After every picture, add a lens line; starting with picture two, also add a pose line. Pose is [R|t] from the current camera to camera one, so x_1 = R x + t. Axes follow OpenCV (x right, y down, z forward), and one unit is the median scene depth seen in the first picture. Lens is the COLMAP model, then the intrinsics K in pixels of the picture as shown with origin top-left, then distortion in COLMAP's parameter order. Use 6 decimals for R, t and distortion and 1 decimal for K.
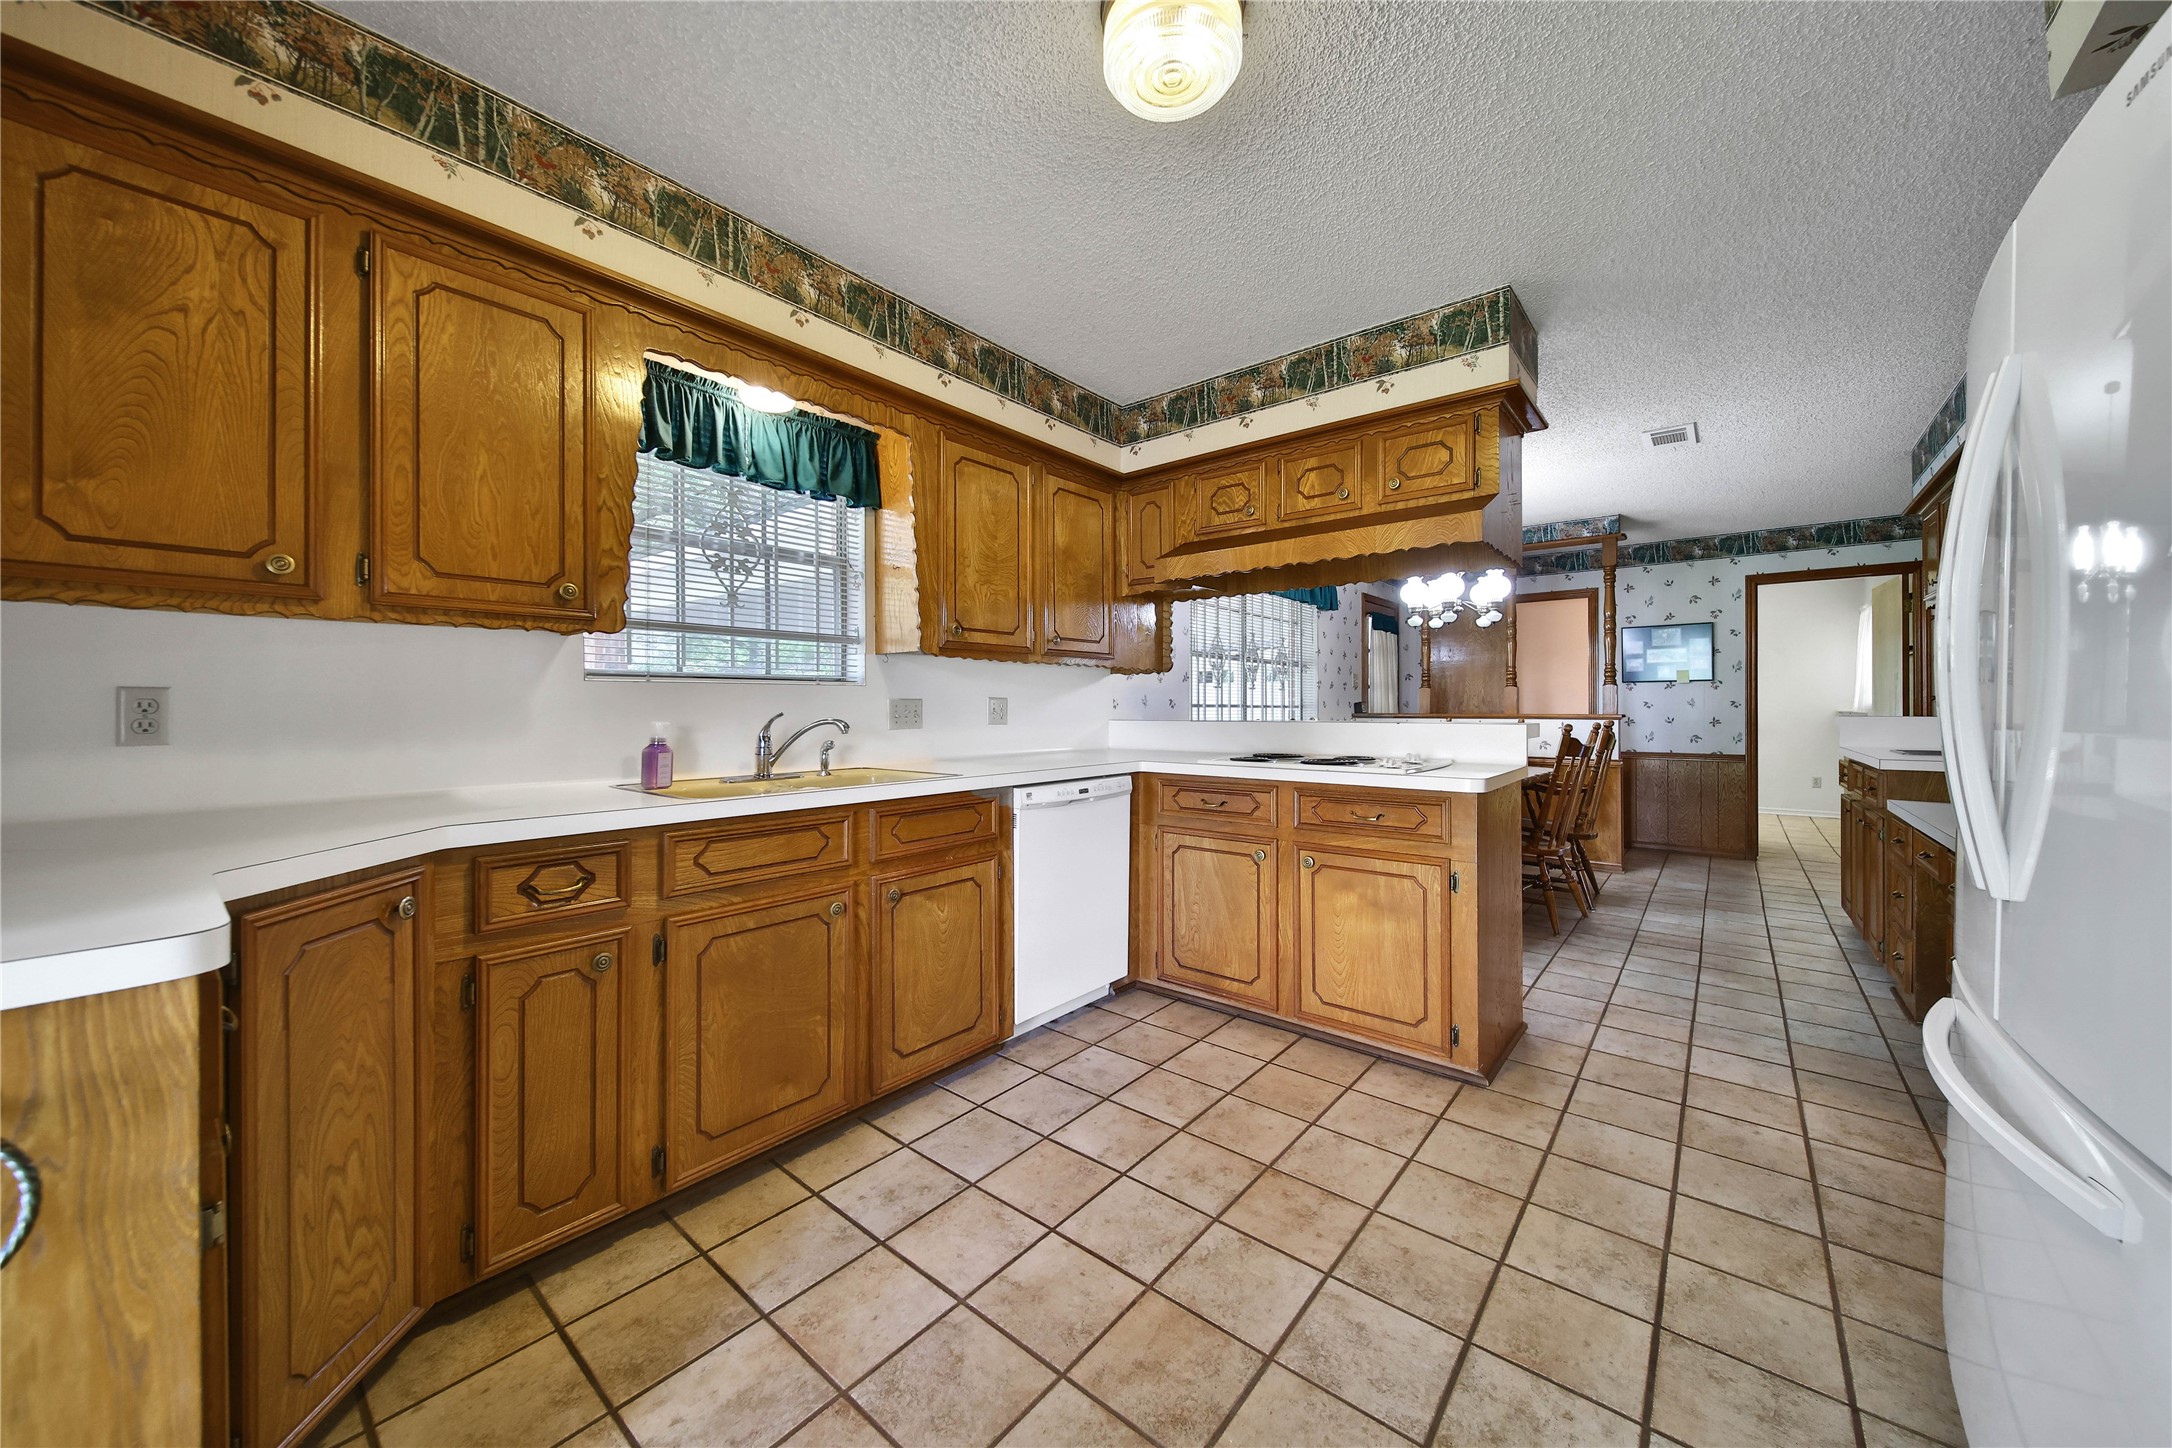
lens RADIAL K [[753.2, 0, 1158.9], [0, 753.2, 707.4], [0, 0, 1]] dist [-0.003754, -0.000407]
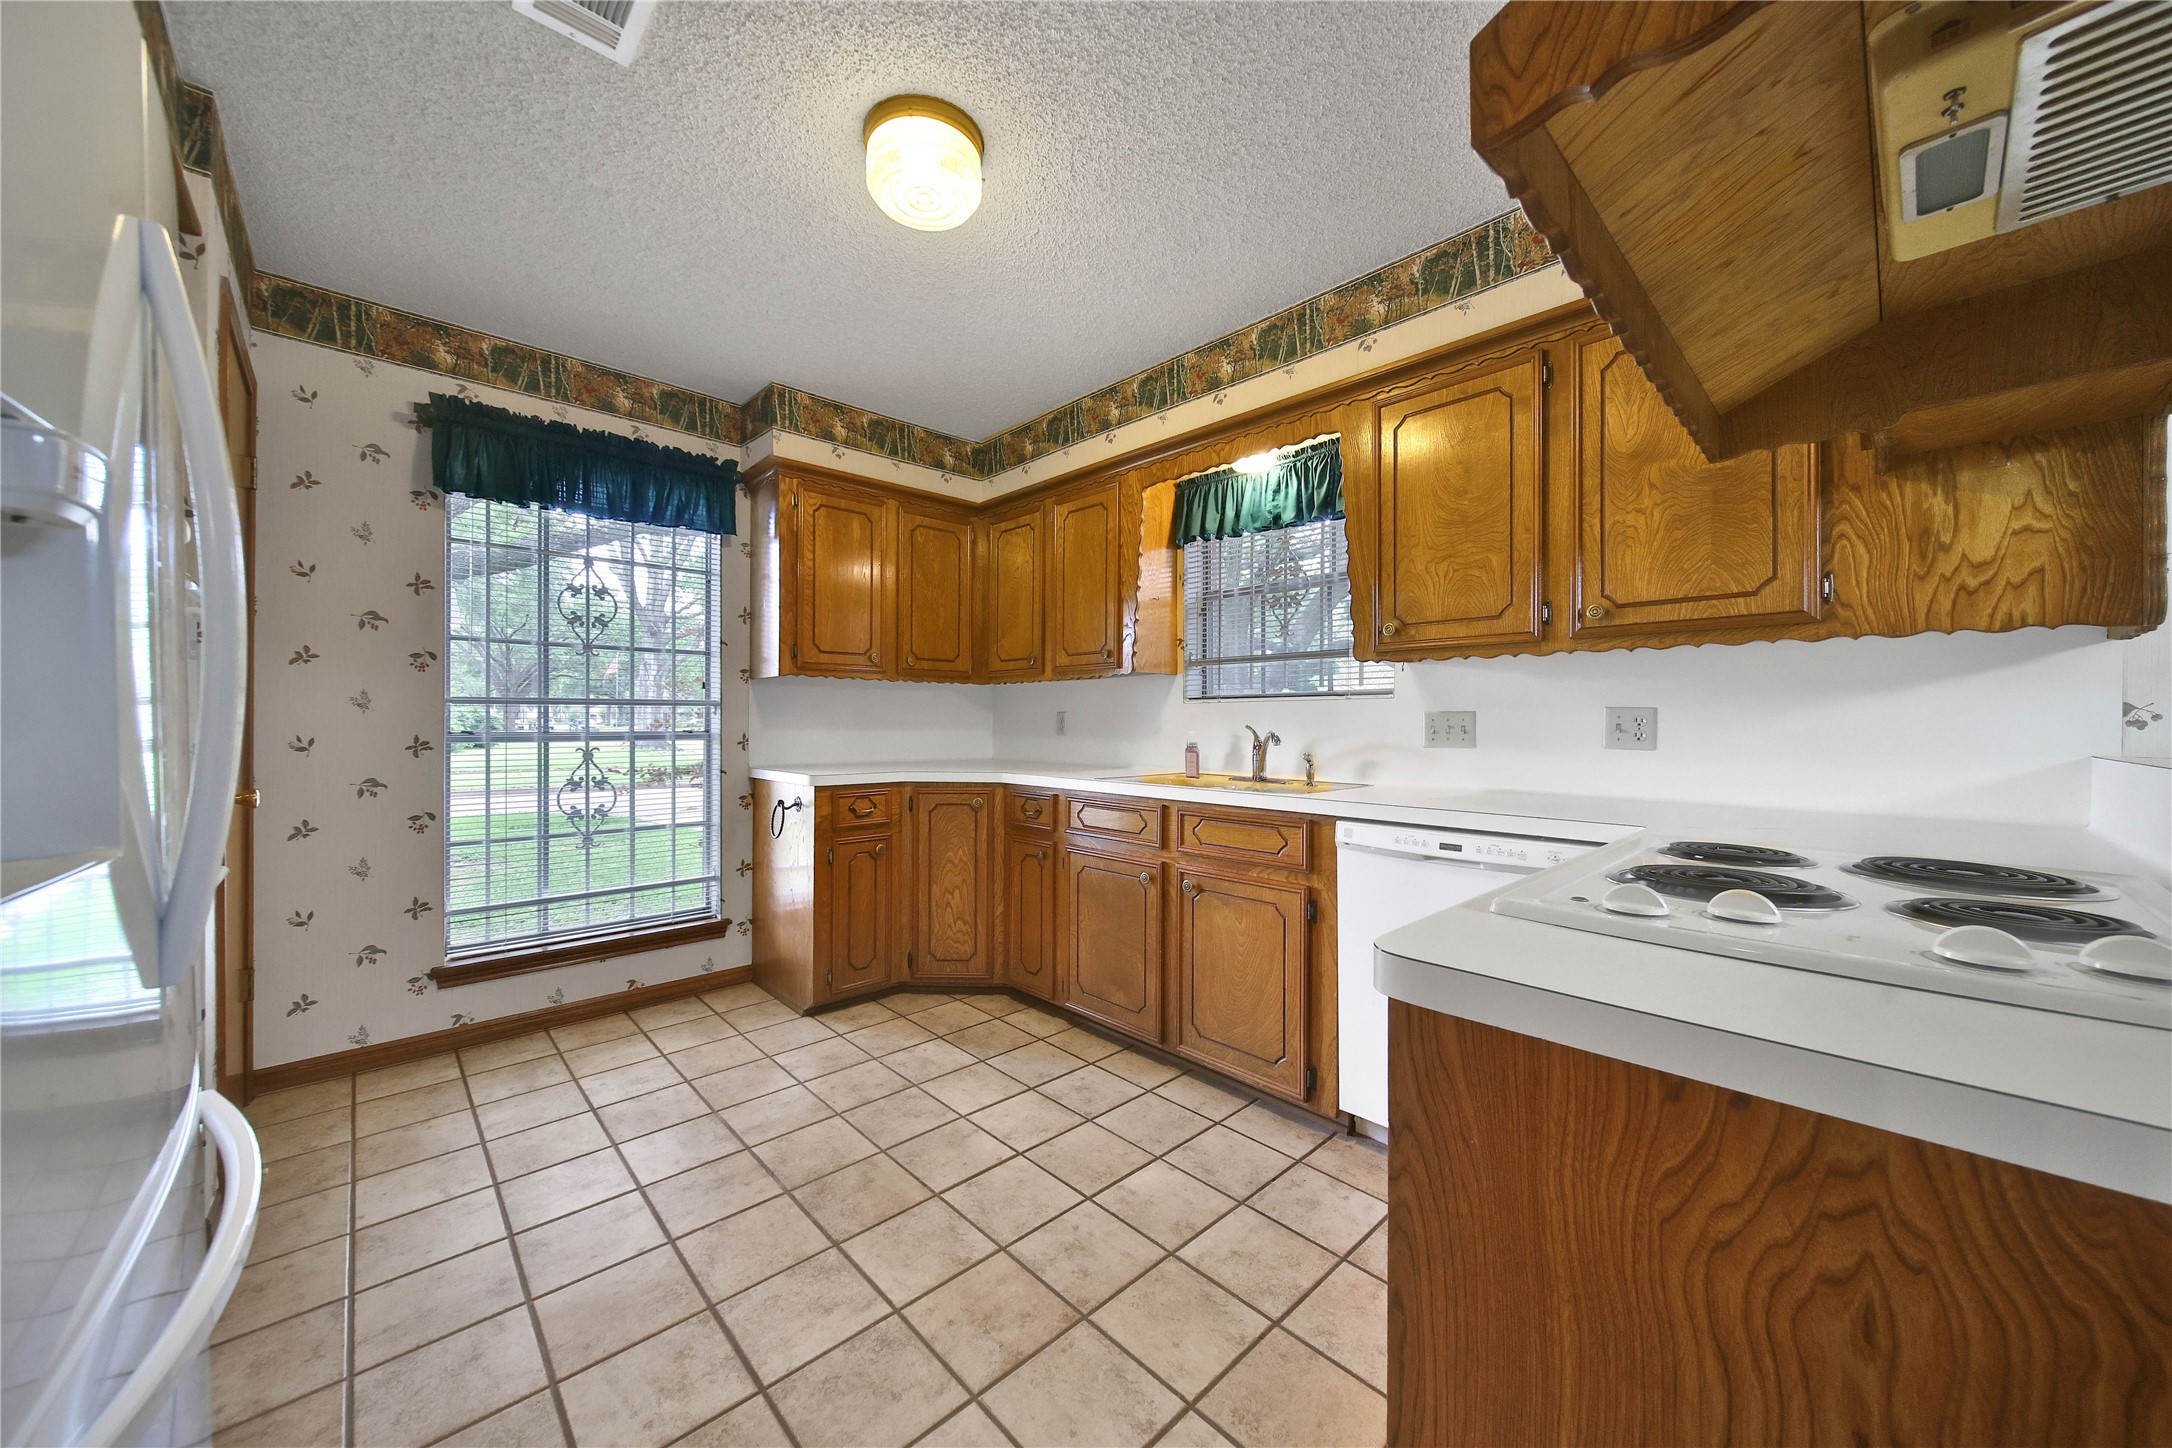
lens RADIAL K [[728.3, 0, 976.9], [0, 728.3, 718.1], [0, 0, 1]] dist [-0.000165, -0.001484]
pose [[-0.223196, -0.000392, -0.974773, 0.644194], [-0.000732, 1.000000, -0.000235, -0.003144], [0.974773, 0.000661, -0.223196, 0.757475]]
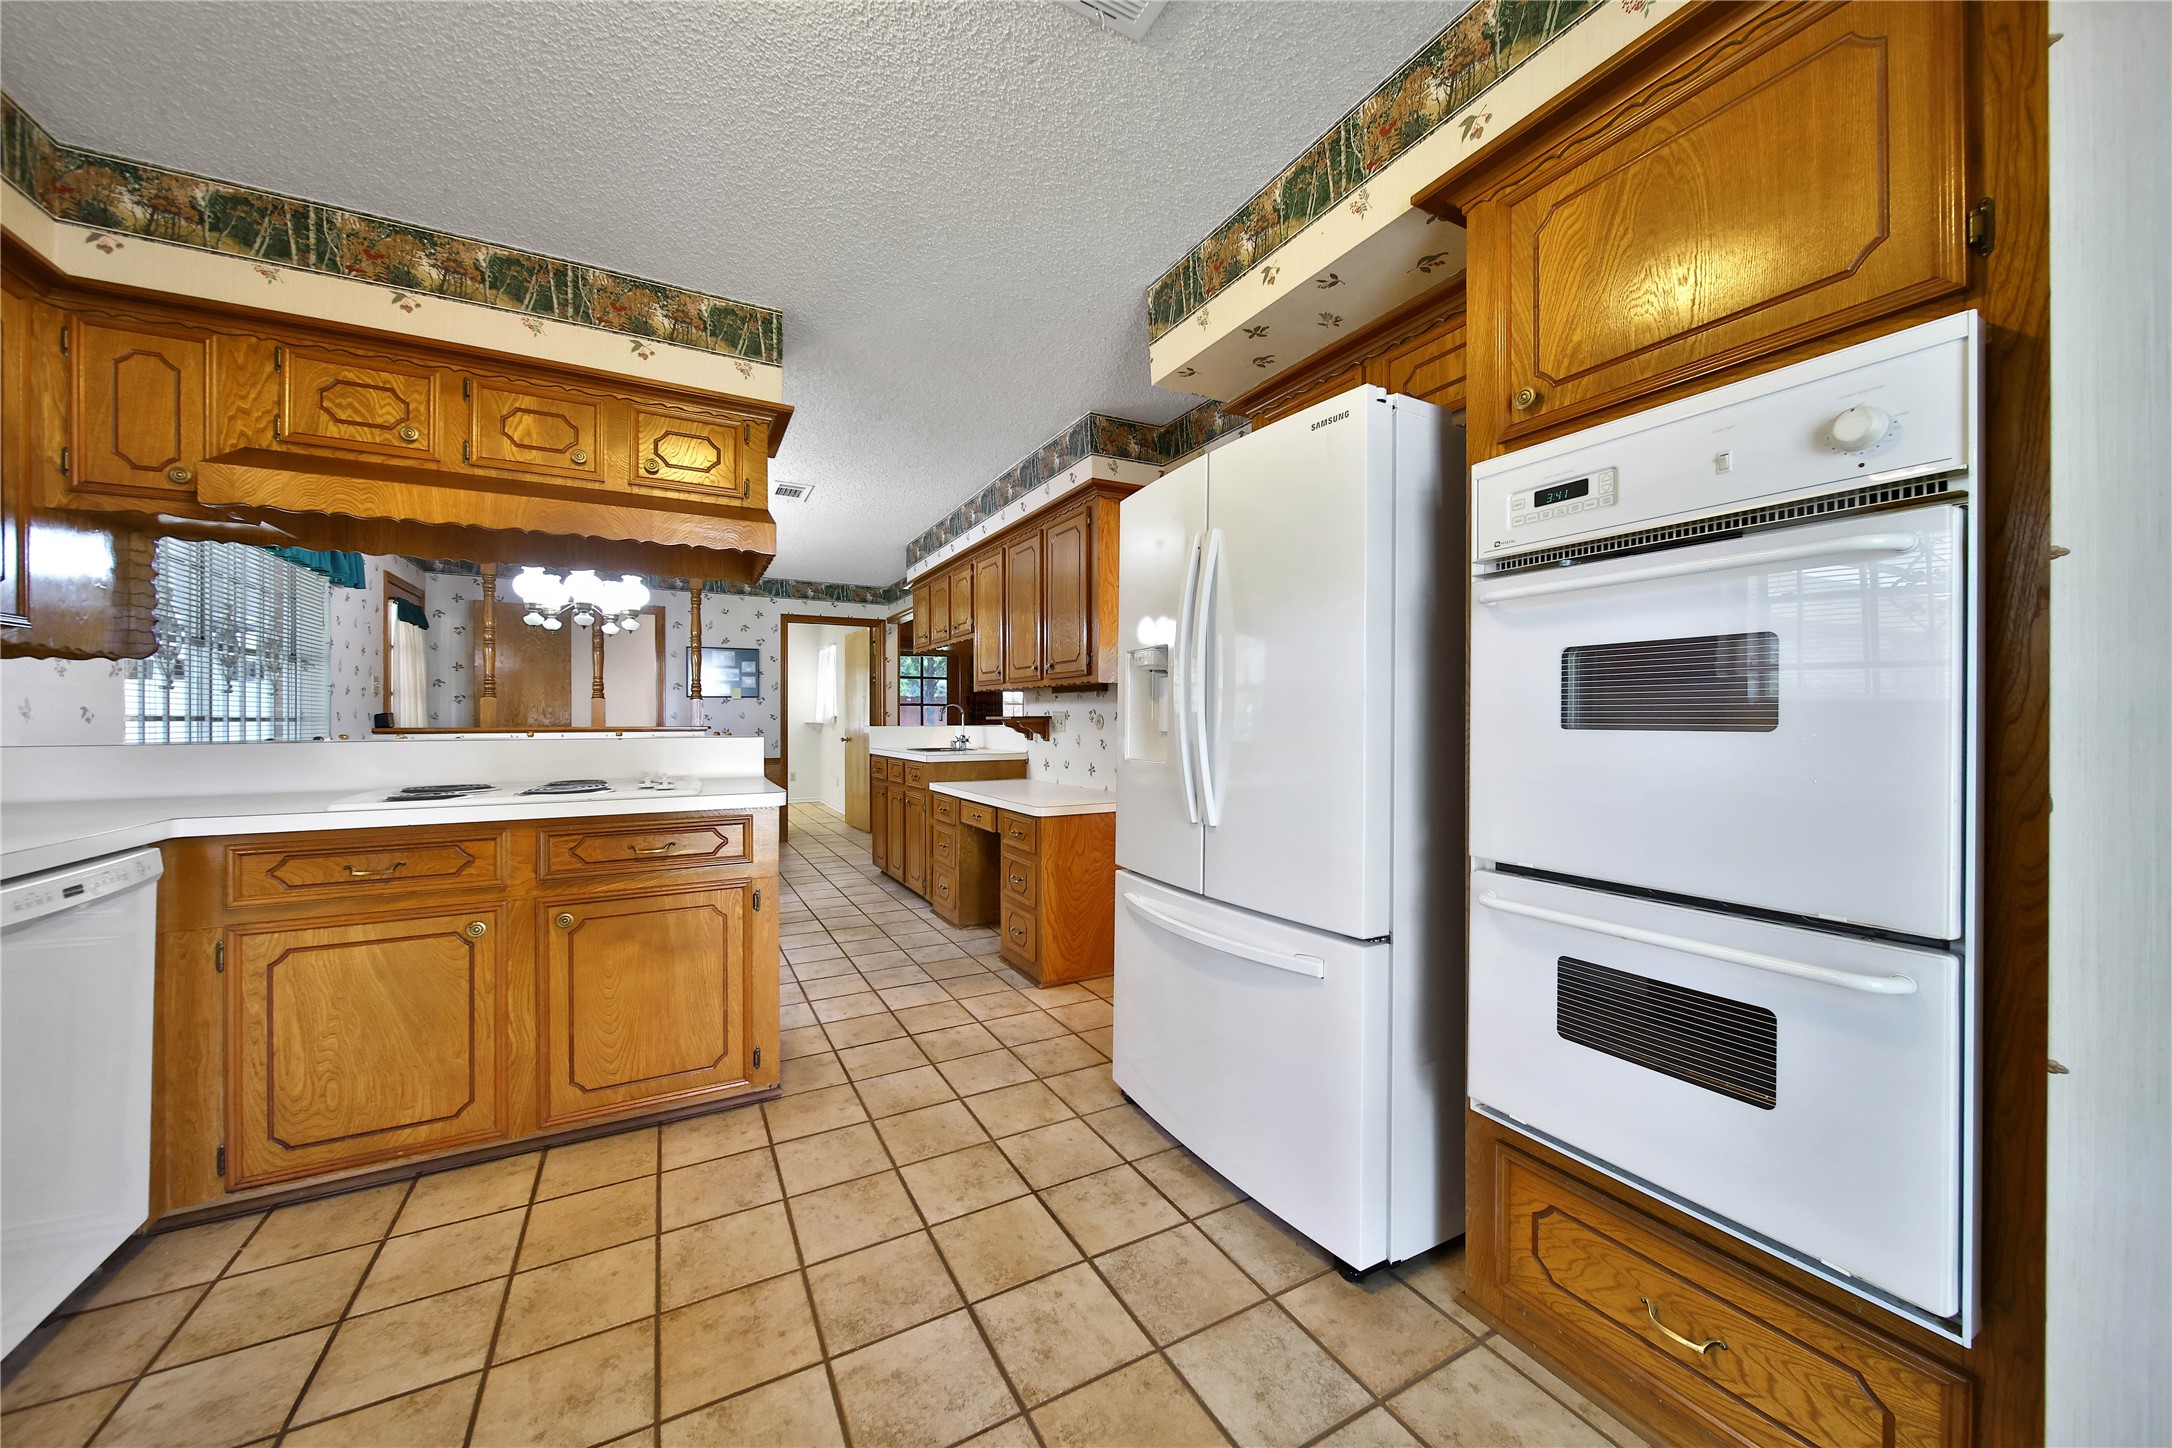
lens RADIAL K [[728.3, 0, 1011.4], [0, 728.3, 719.2], [0, 0, 1]] dist [-0.000165, -0.001484]
pose [[0.449771, -0.000656, 0.893144, -0.256898], [0.001372, 0.999999, 0.000043, -0.001028], [-0.893143, 0.001206, 0.449772, 0.242193]]
